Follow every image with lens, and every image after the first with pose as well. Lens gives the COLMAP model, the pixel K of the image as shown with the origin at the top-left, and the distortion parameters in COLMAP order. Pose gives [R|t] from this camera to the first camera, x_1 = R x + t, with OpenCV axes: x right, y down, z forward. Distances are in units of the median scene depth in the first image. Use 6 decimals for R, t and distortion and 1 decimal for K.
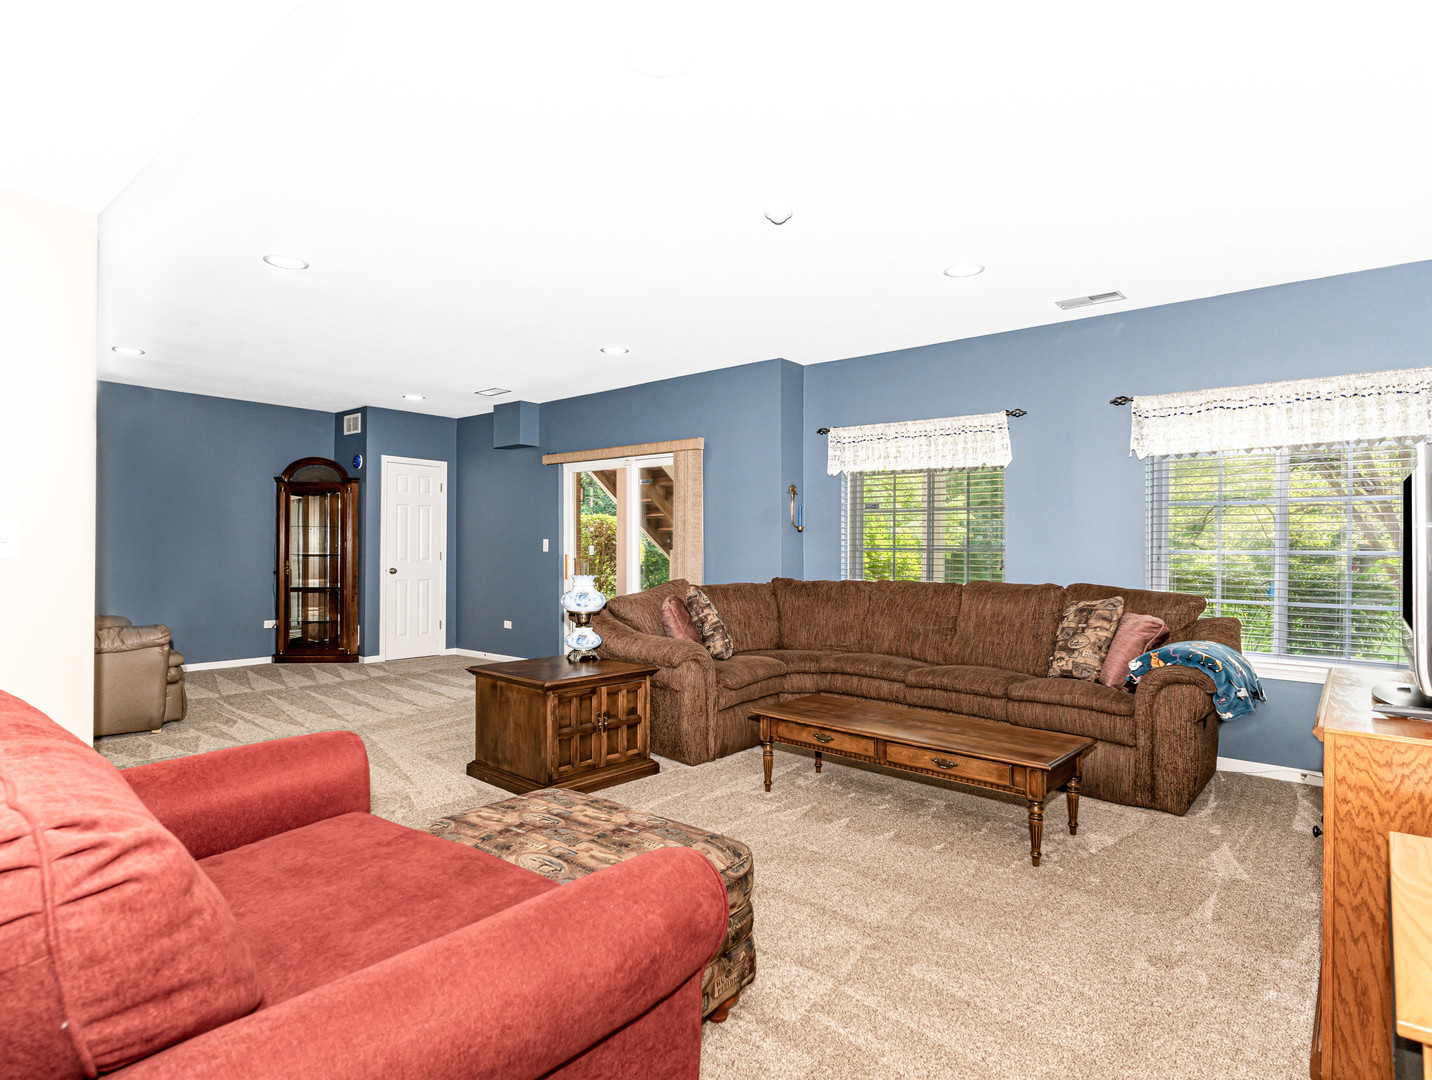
lens RADIAL K [[777.1, 0, 721.3], [0, 777.1, 545.9], [0, 0, 1]] dist [-0.002590, 0.001691]
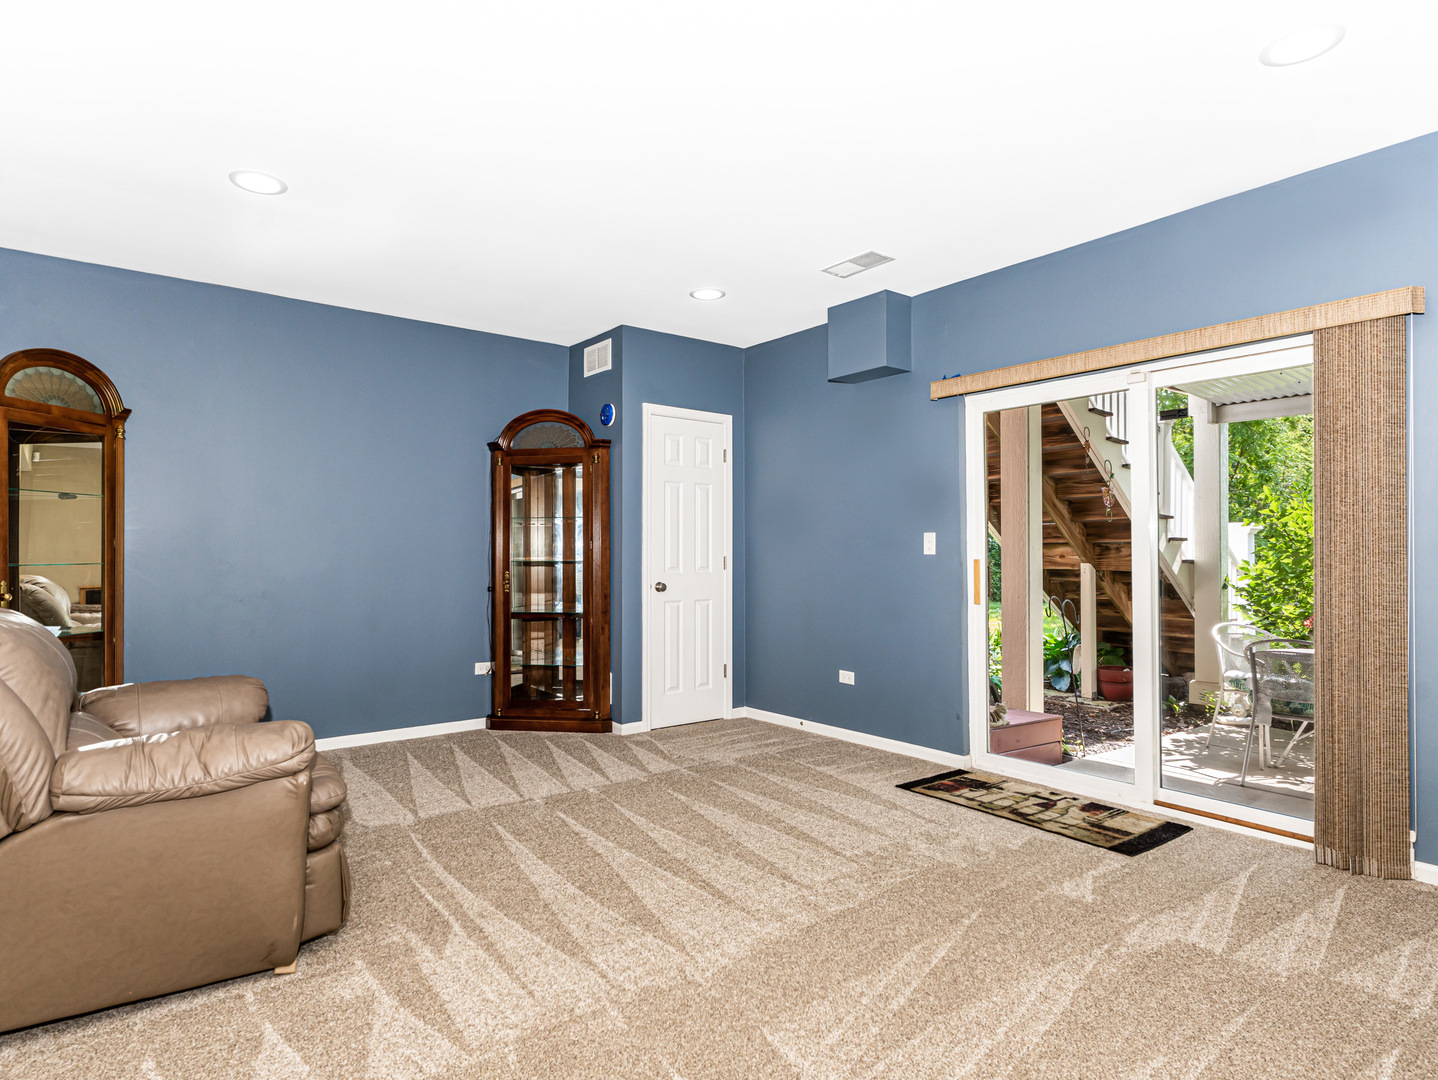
lens RADIAL K [[807.1, 0, 714.7], [0, 807.1, 542.1], [0, 0, 1]] dist [0.003529, 0.000380]
pose [[0.976687, -0.009040, -0.214478, -0.242112], [0.006569, 0.999904, -0.012230, 0.004484], [0.214568, 0.010536, 0.976652, 0.374300]]
